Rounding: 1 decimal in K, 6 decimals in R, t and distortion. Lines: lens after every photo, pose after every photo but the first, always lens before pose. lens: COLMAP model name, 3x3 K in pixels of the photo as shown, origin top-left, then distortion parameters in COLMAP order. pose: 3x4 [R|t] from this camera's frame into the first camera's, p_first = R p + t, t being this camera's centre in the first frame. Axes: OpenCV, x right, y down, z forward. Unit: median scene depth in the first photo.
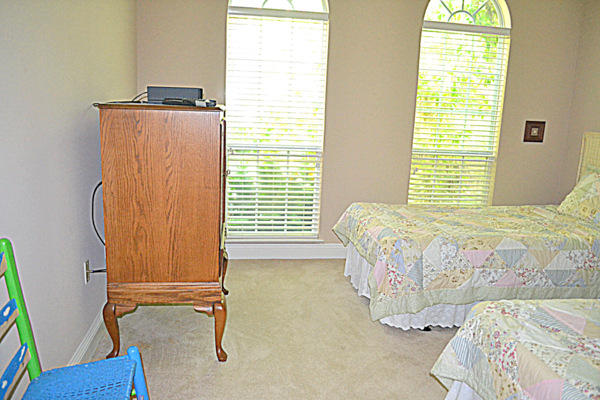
lens RADIAL K [[468.7, 0, 300.0], [0, 468.7, 200.0], [0, 0, 1]] dist [-0.087312, 0.007894]
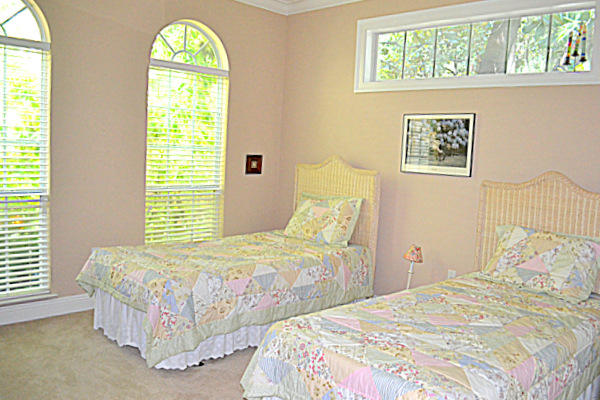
lens RADIAL K [[488.8, 0, 300.0], [0, 488.8, 200.0], [0, 0, 1]] dist [-0.082010, 0.006613]
pose [[0.817084, -0.062140, 0.573160, -0.132984], [0.102491, 0.993995, -0.038344, -0.016376], [-0.567336, 0.090074, 0.818546, -0.025620]]
